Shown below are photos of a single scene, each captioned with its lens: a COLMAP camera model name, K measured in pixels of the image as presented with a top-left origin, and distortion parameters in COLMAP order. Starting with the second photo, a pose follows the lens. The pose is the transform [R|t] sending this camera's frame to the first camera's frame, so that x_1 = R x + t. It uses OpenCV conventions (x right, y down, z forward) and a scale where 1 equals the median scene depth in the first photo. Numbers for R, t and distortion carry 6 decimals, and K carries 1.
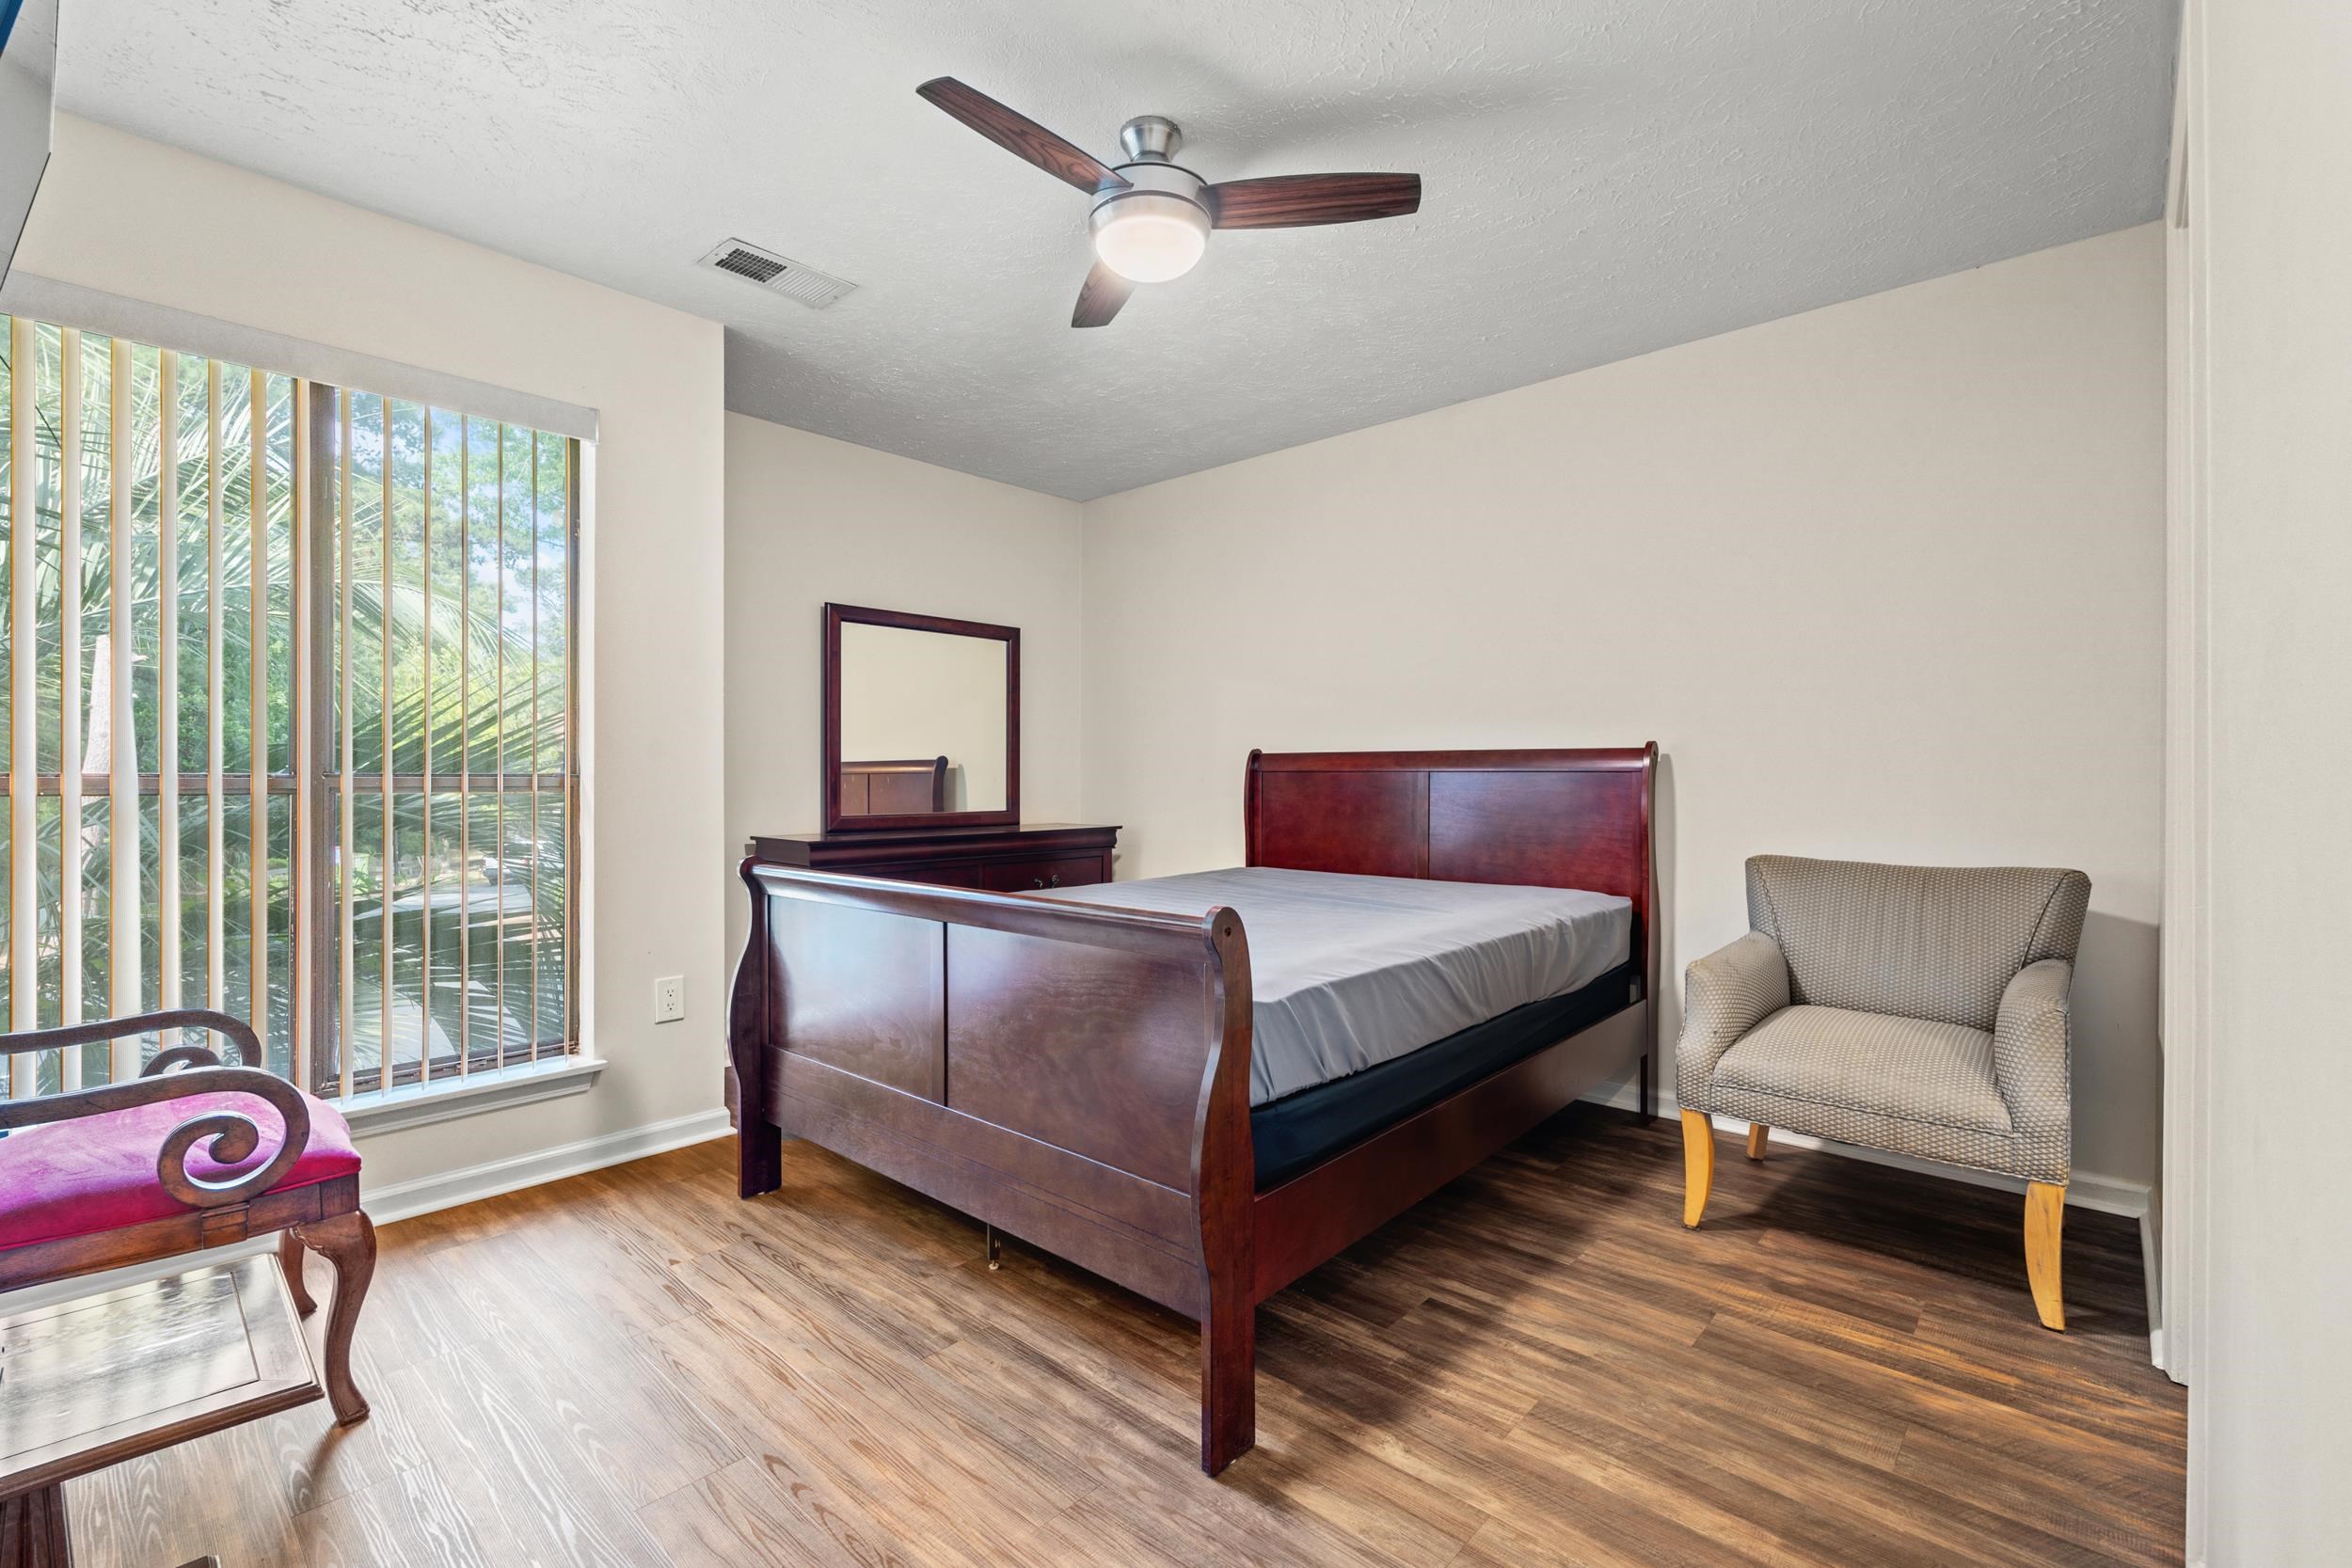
lens RADIAL K [[1018.1, 0, 1176.0], [0, 1018.1, 784.0], [0, 0, 1]] dist [0.000012, -0.000011]
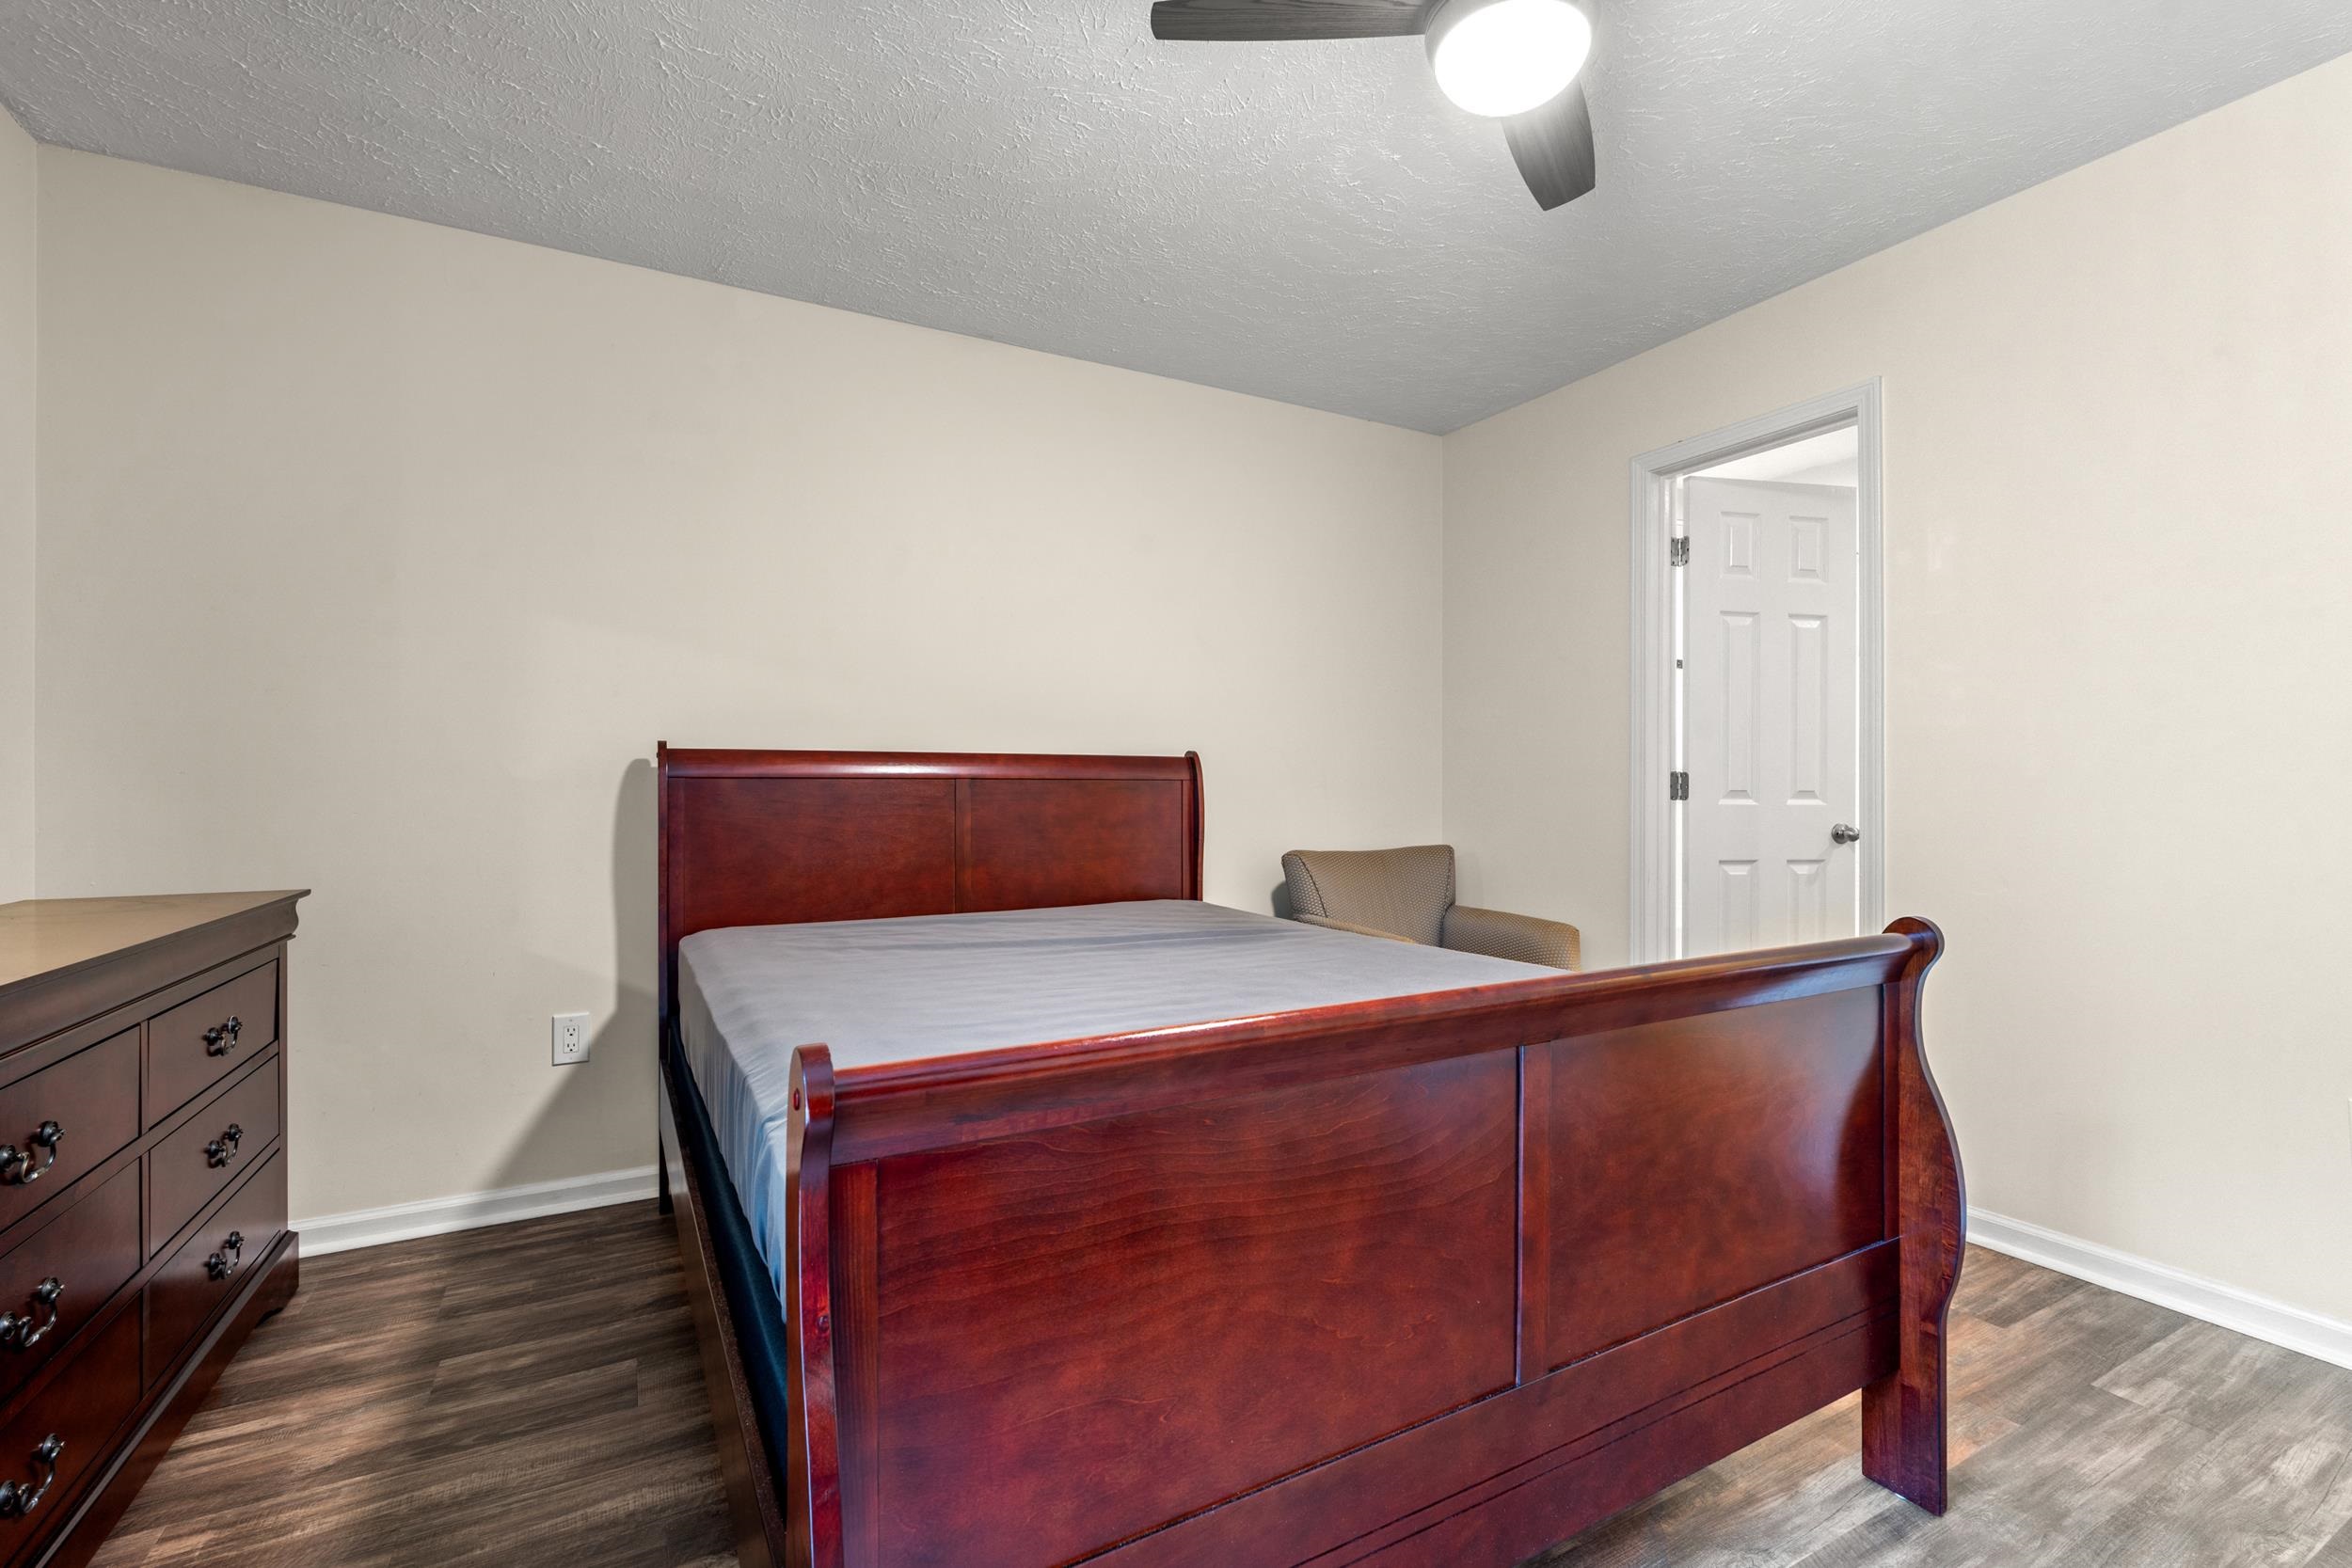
lens RADIAL K [[1035.0, 0, 1176.0], [0, 1035.0, 784.0], [0, 0, 1]] dist [0.002315, 0.000223]
pose [[0.323768, 0.001557, 0.946135, -0.552258], [0.006289, 0.999973, -0.003797, -0.004321], [-0.946116, 0.007180, 0.323749, 0.668272]]
